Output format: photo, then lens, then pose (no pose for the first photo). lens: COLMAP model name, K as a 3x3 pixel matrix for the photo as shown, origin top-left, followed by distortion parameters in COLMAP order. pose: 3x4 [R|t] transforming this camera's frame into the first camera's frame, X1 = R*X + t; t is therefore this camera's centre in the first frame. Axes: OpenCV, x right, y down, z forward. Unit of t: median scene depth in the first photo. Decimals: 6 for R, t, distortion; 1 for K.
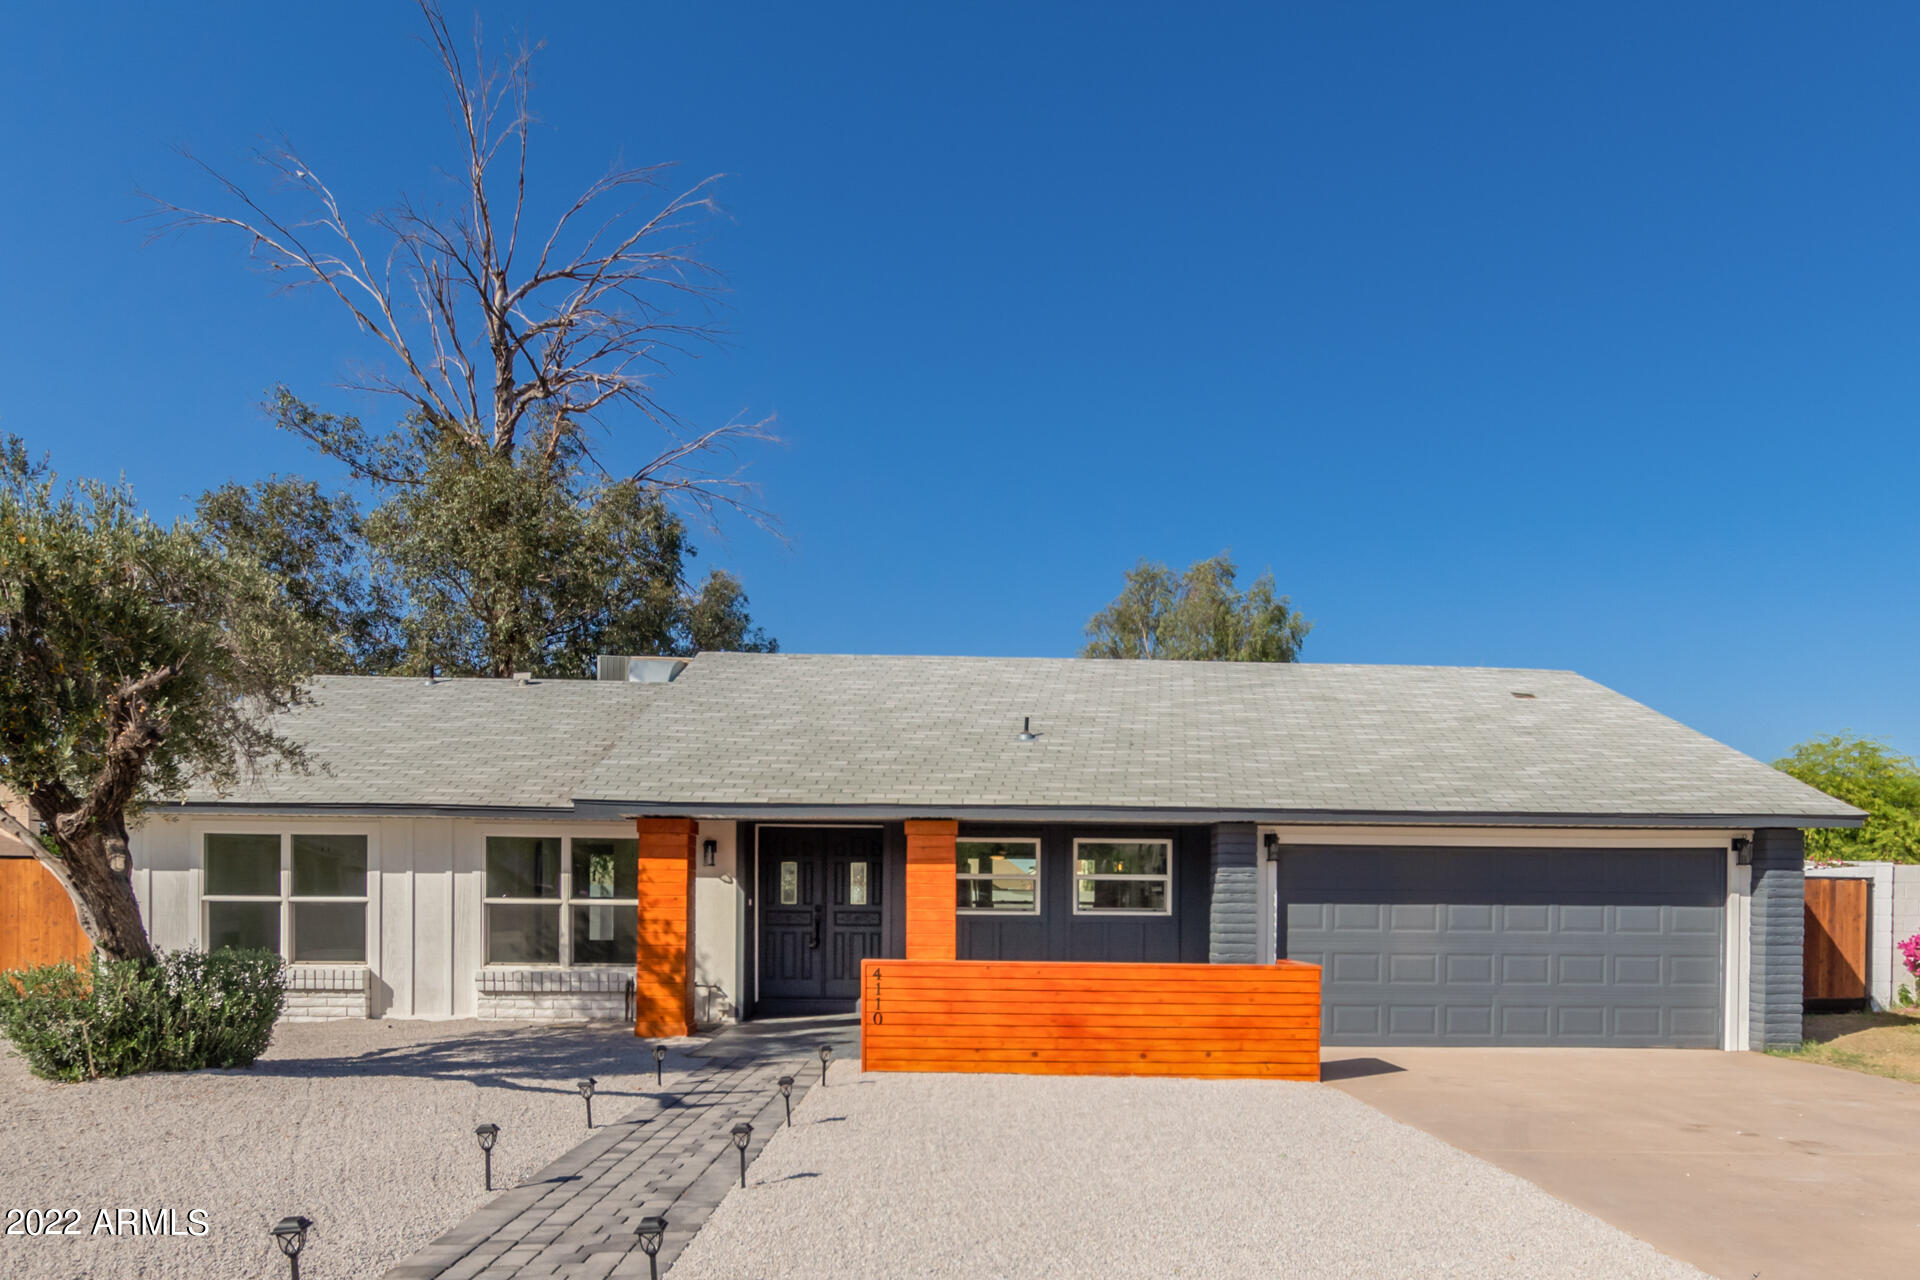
lens RADIAL K [[910.1, 0, 1014.4], [0, 910.1, 641.5], [0, 0, 1]] dist [-0.000108, -0.000303]
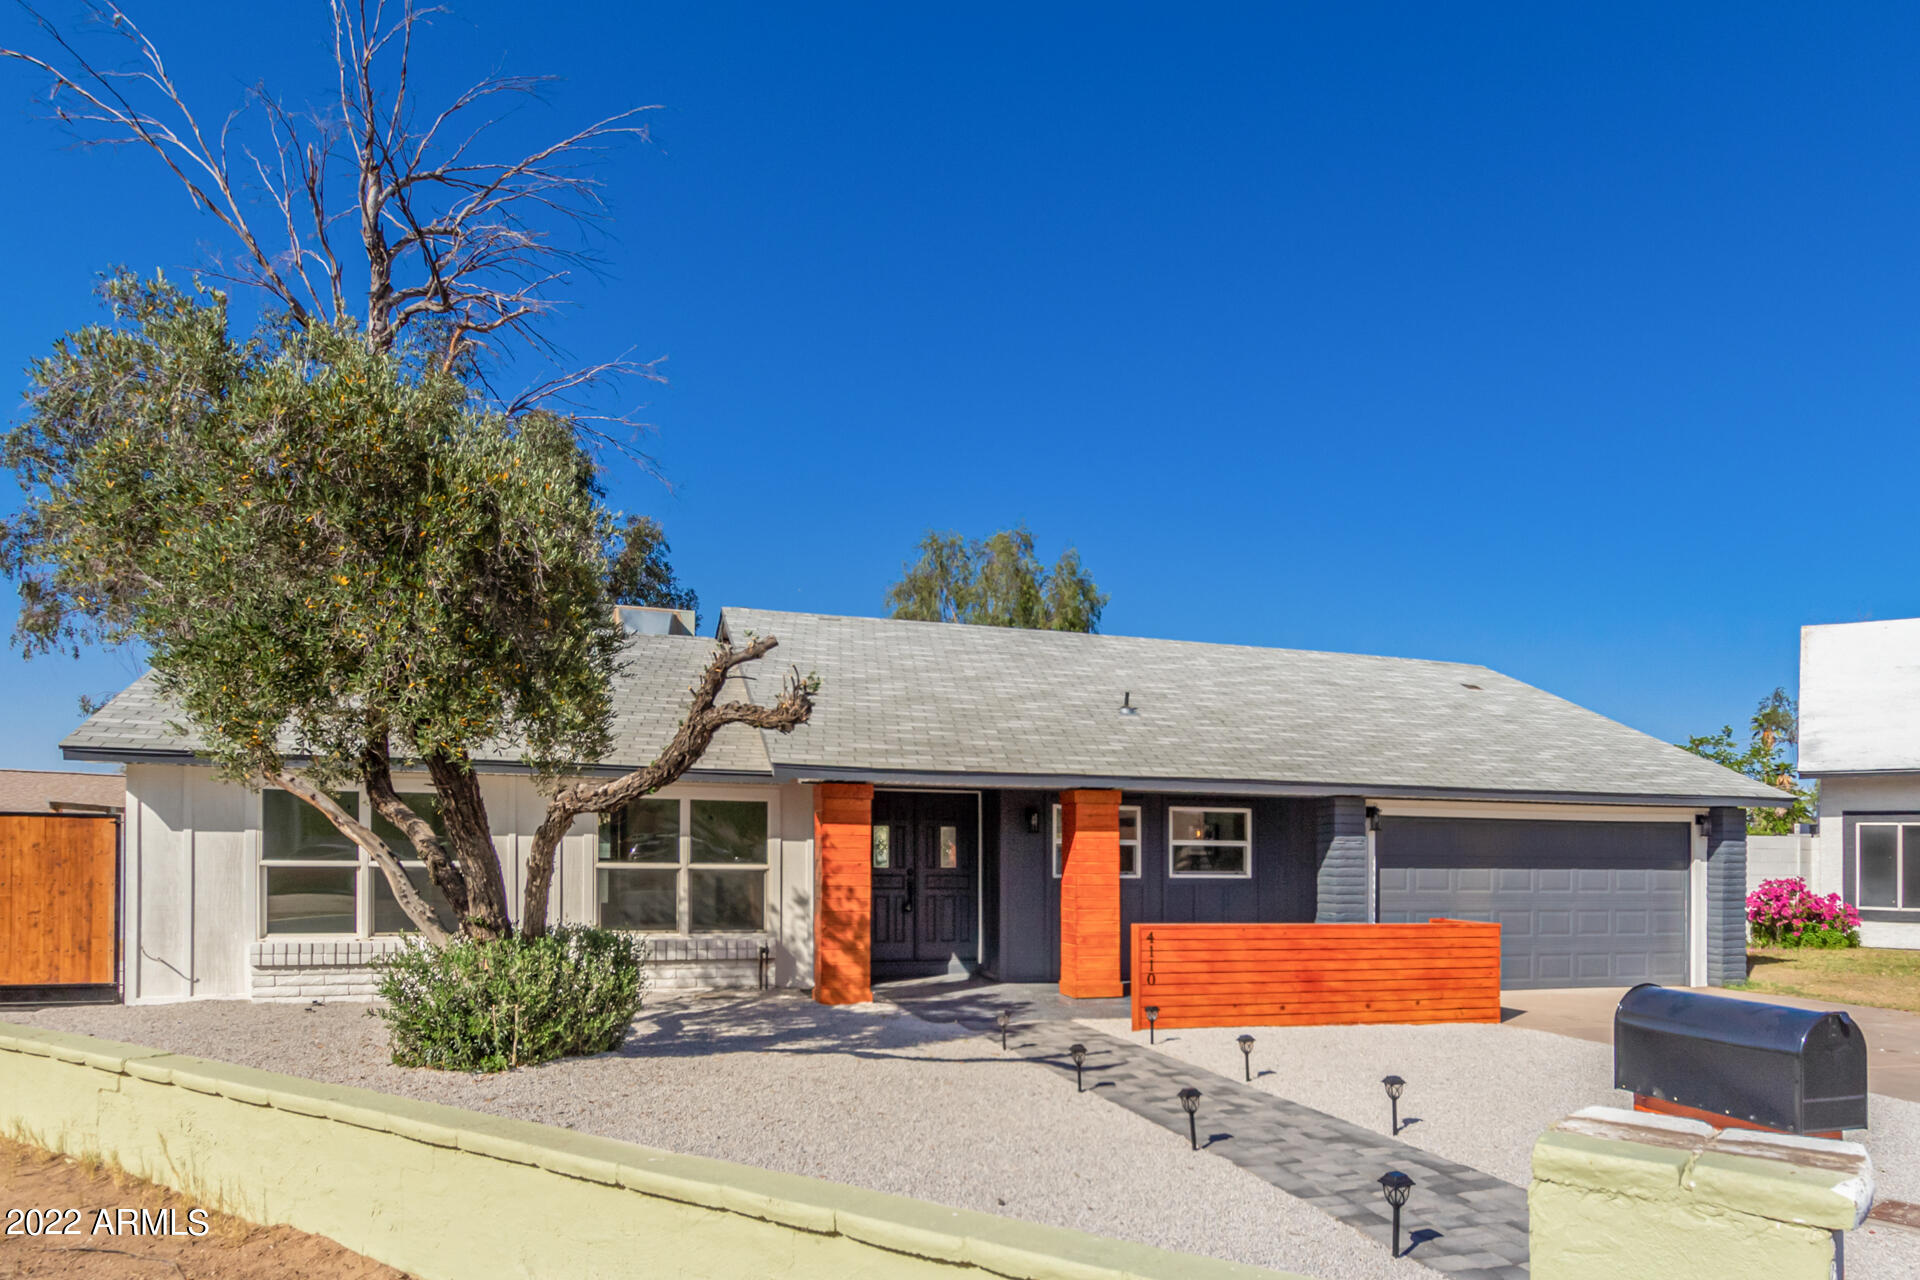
lens RADIAL K [[899.1, 0, 958.4], [0, 899.1, 591.7], [0, 0, 1]] dist [-0.000562, -0.000574]
pose [[0.976577, 0.061895, 0.206075, -0.463571], [-0.059796, 0.998076, -0.016404, -0.006236], [-0.206694, 0.003697, 0.978399, 0.010462]]
